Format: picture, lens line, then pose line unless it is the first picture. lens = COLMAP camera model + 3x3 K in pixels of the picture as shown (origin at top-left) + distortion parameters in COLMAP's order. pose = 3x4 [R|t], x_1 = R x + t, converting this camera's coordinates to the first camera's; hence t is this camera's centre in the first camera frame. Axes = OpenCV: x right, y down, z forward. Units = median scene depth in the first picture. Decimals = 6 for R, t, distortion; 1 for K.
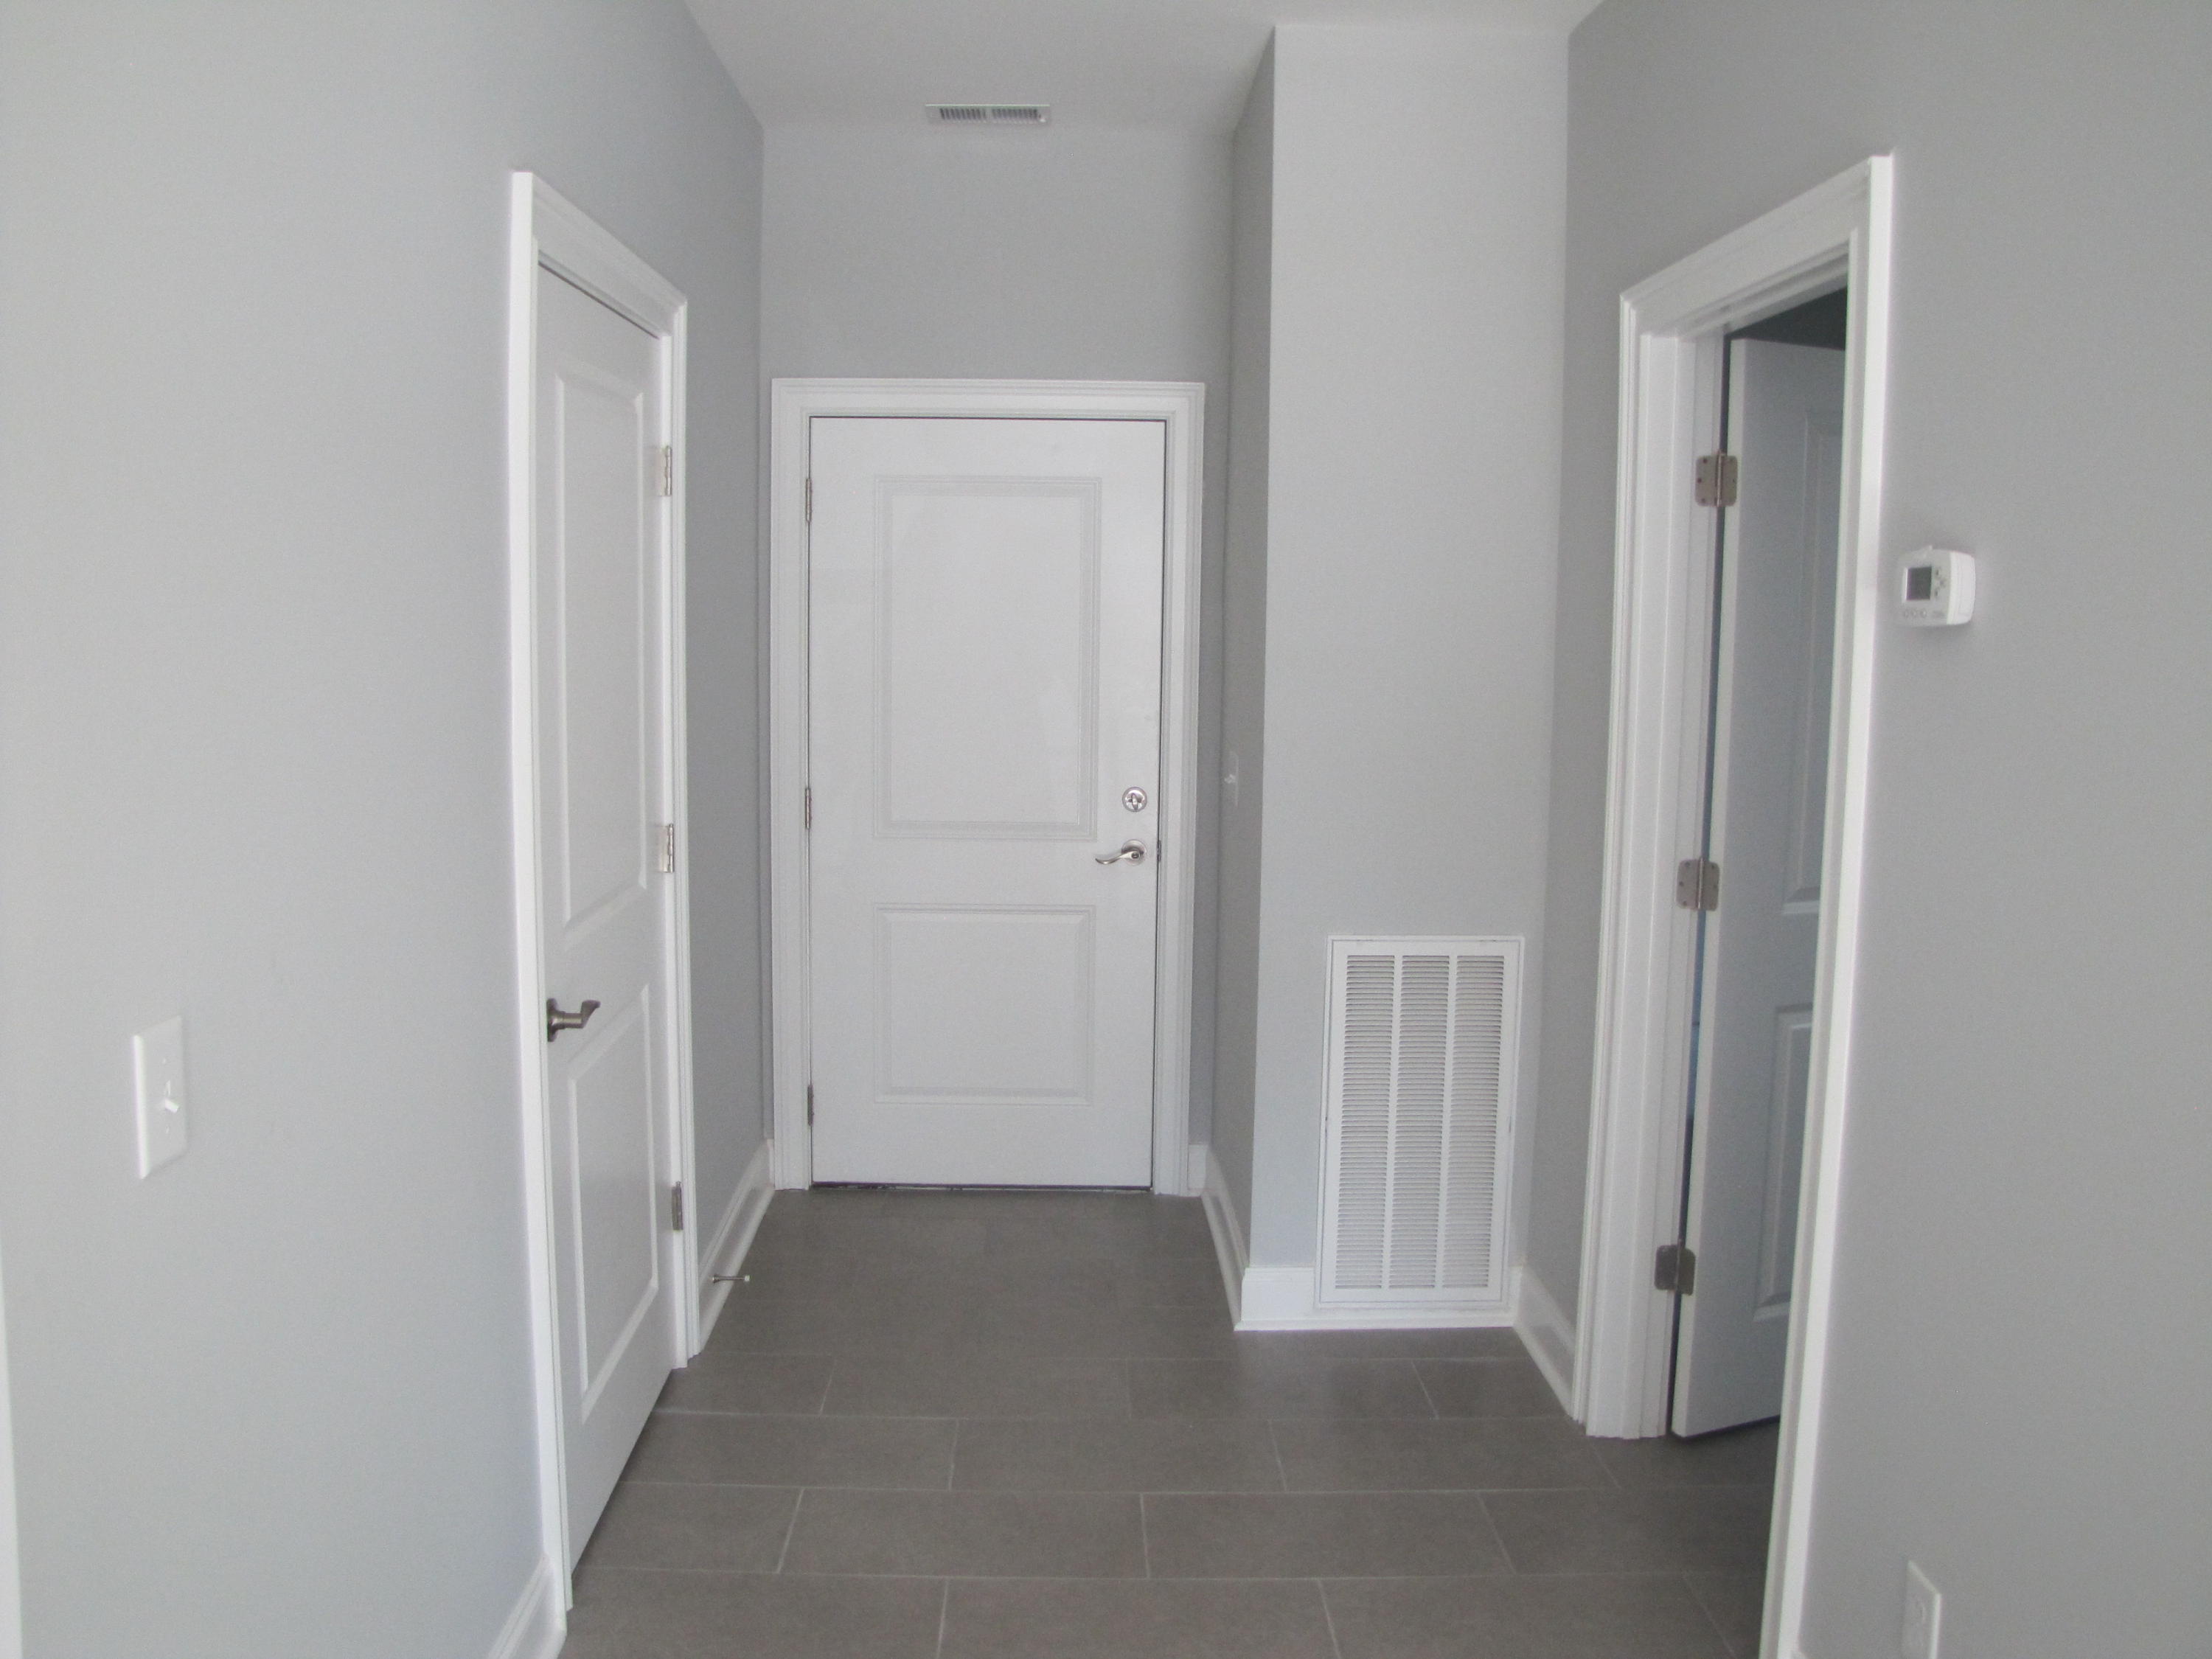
lens RADIAL K [[1841.9, 0, 1074.6], [0, 1841.9, 793.5], [0, 0, 1]] dist [-0.232327, 0.260600]
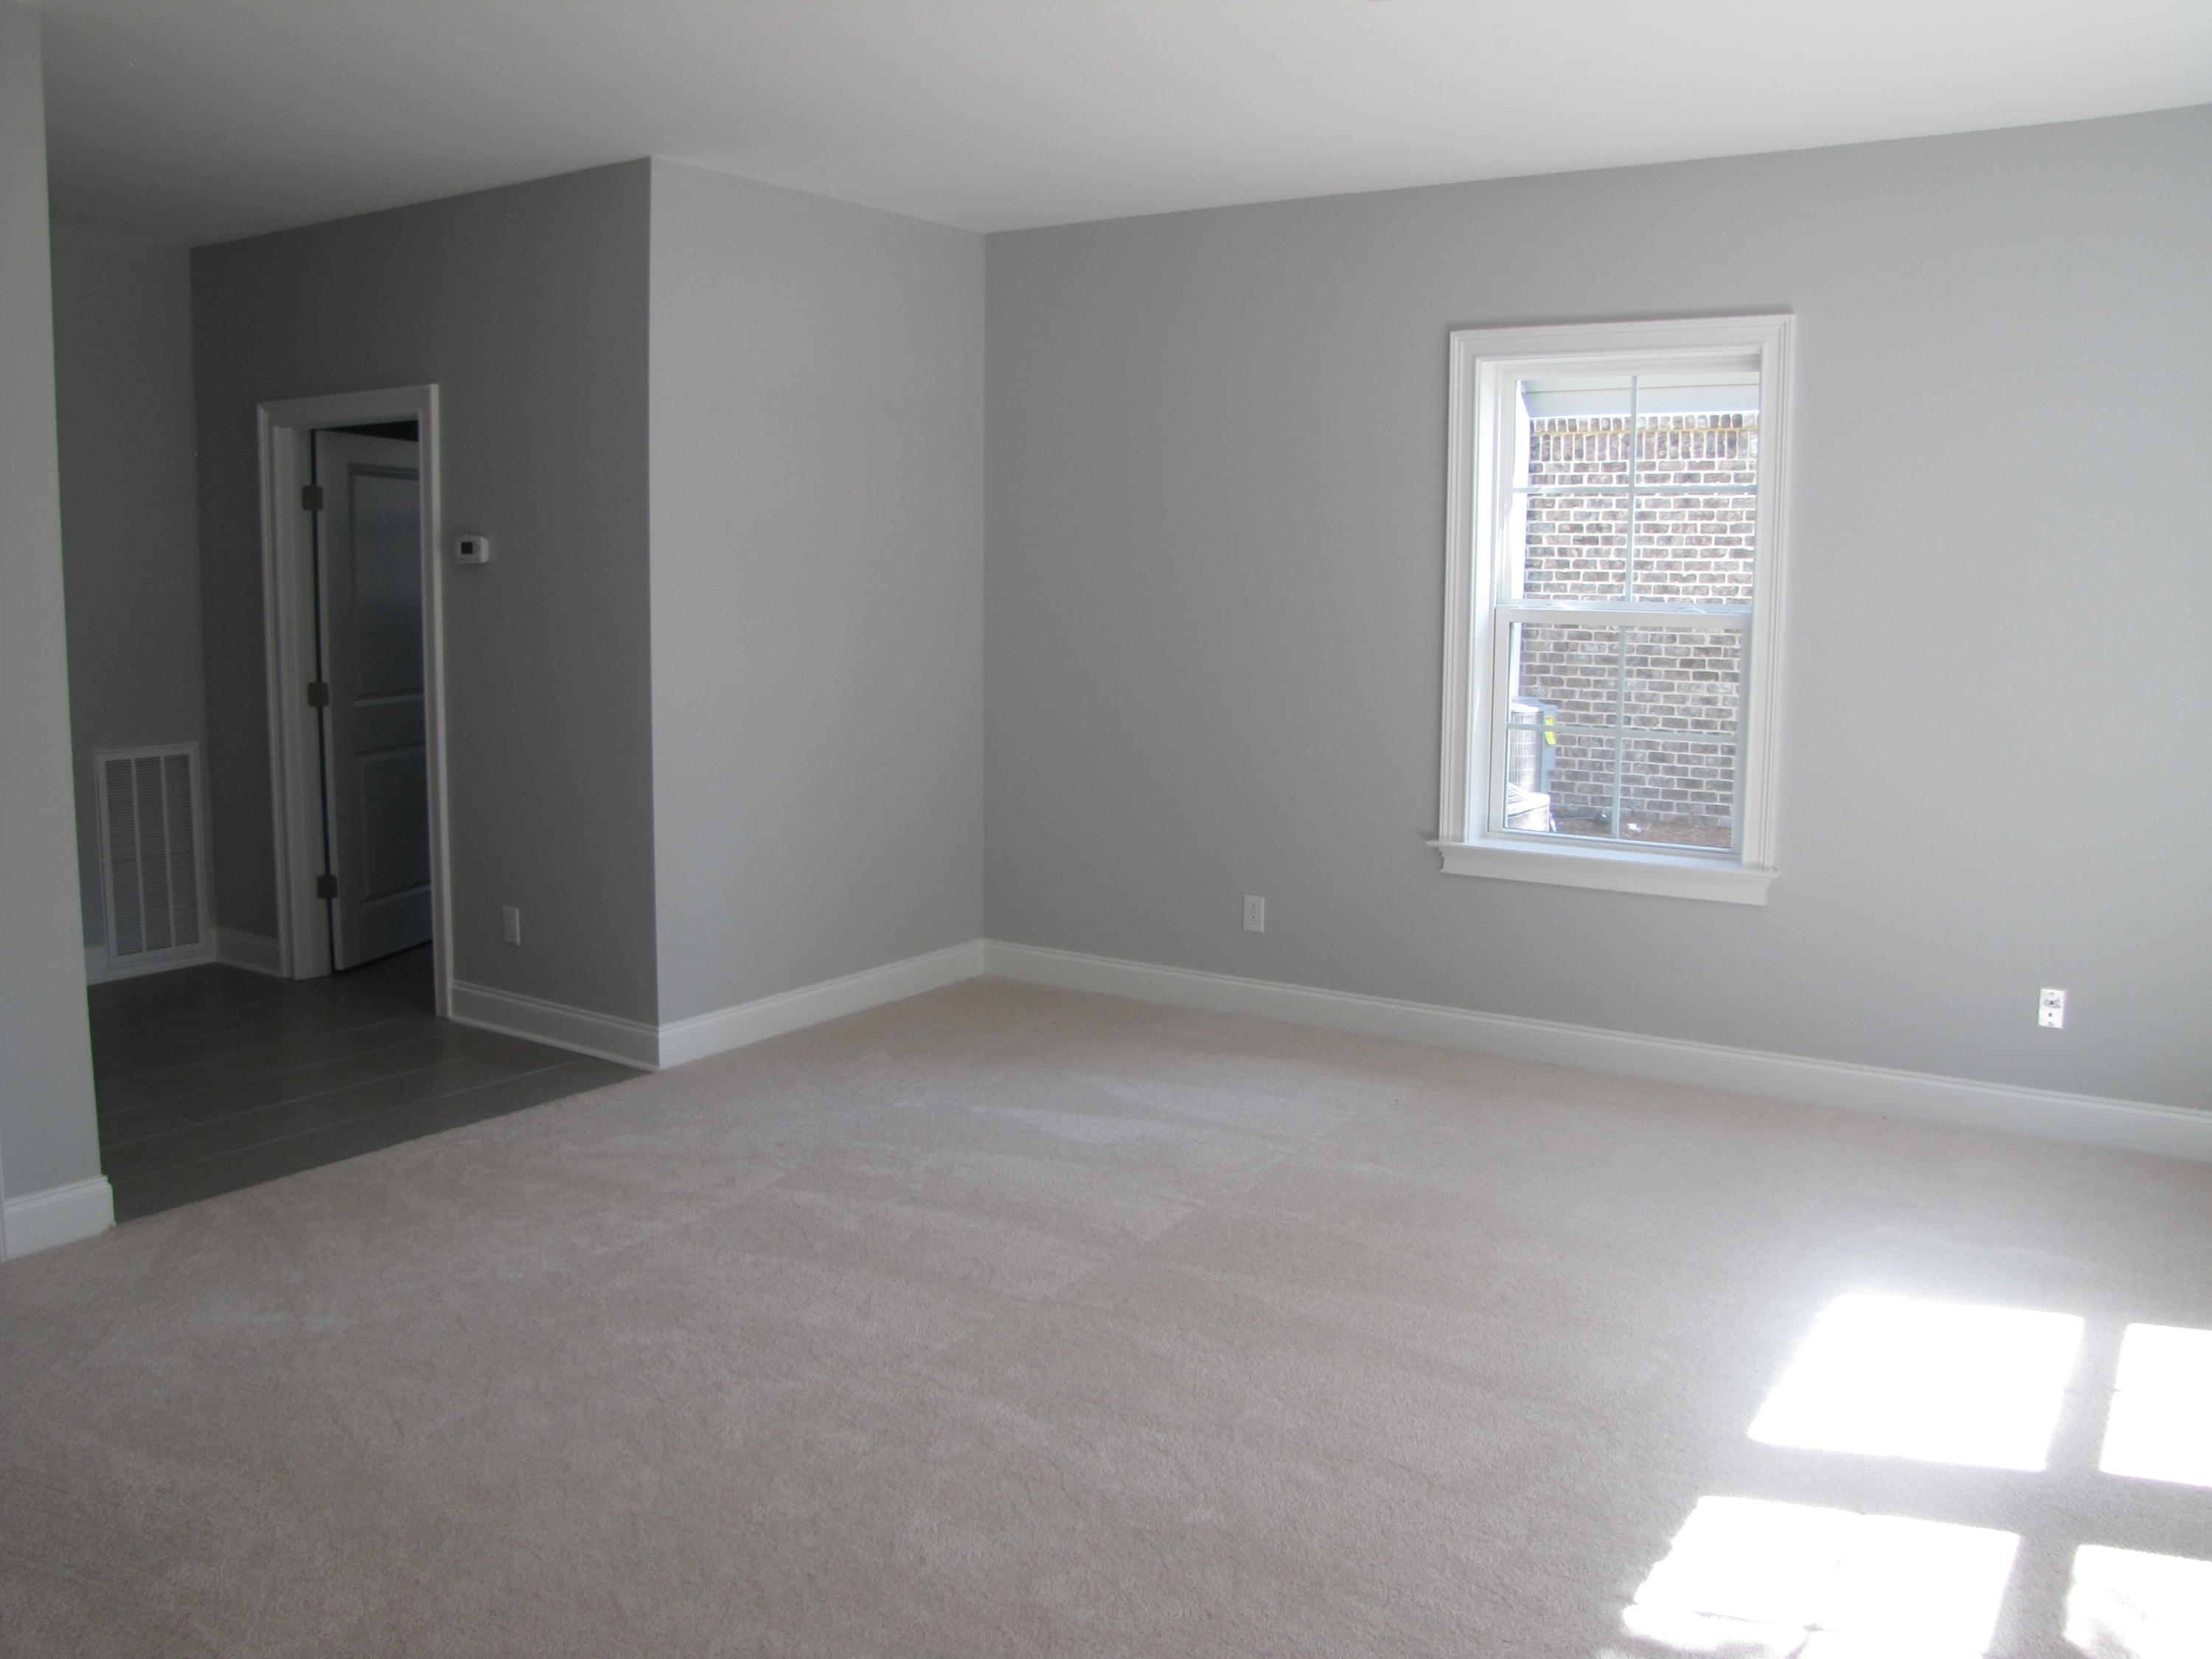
lens RADIAL K [[1841.9, 0, 1074.6], [0, 1841.9, 793.5], [0, 0, 1]] dist [-0.232327, 0.260600]
pose [[0.565378, -0.107755, 0.817763, -0.824750], [0.083384, 0.993818, 0.073304, 0.084775], [-0.820606, 0.026744, 0.570868, -0.855399]]
